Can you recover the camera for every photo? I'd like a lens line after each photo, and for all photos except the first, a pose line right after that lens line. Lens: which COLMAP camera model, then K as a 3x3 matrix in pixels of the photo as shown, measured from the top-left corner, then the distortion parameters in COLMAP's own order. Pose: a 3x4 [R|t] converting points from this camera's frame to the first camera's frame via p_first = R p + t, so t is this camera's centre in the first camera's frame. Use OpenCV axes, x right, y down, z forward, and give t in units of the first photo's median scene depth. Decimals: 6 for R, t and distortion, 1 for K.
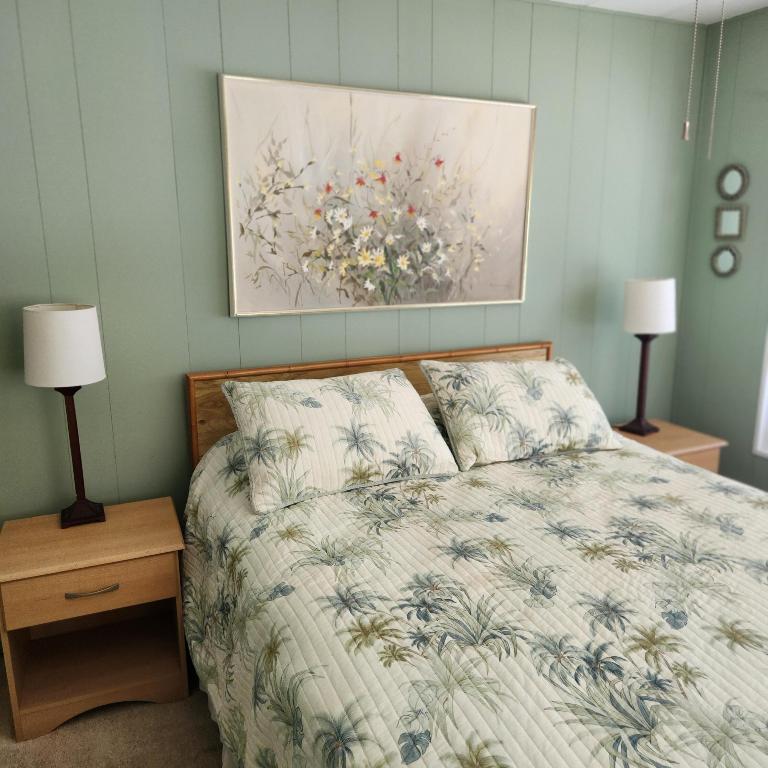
lens RADIAL K [[680.4, 0, 391.1], [0, 680.4, 382.5], [0, 0, 1]] dist [0.082515, -0.112247]
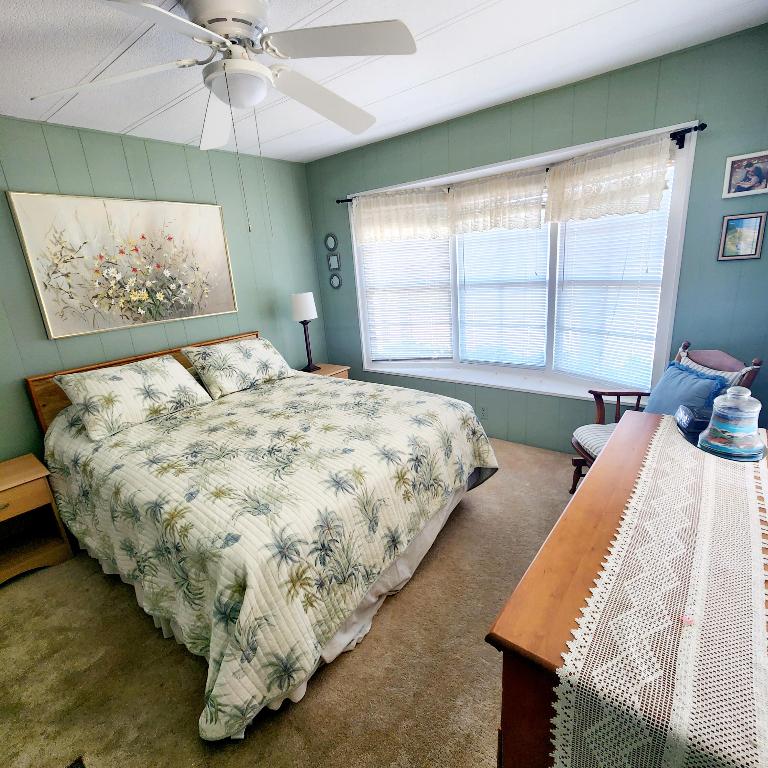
lens RADIAL K [[418.2, 0, 382.8], [0, 418.2, 388.7], [0, 0, 1]] dist [0.001212, -0.001994]
pose [[0.890798, -0.192001, 0.411844, 0.043109], [0.170397, 0.981353, 0.088947, 0.067485], [-0.421242, -0.009057, 0.906903, -0.251973]]
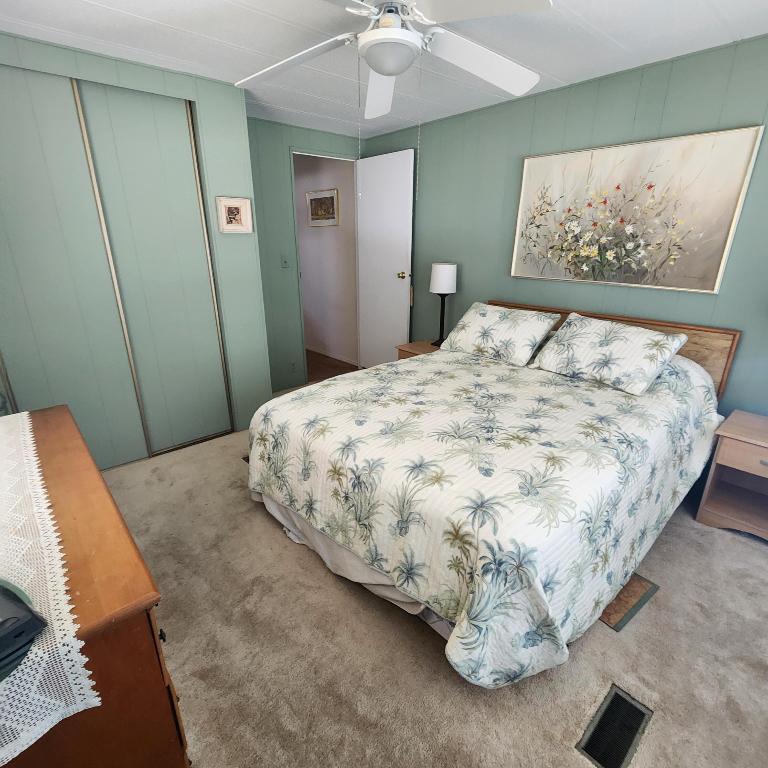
lens RADIAL K [[418.2, 0, 382.8], [0, 418.2, 388.7], [0, 0, 1]] dist [0.001212, -0.001994]
pose [[0.292903, 0.325112, -0.899172, 0.933914], [-0.214011, 0.938849, 0.269744, -0.035053], [0.931884, 0.113424, 0.344570, 0.220159]]
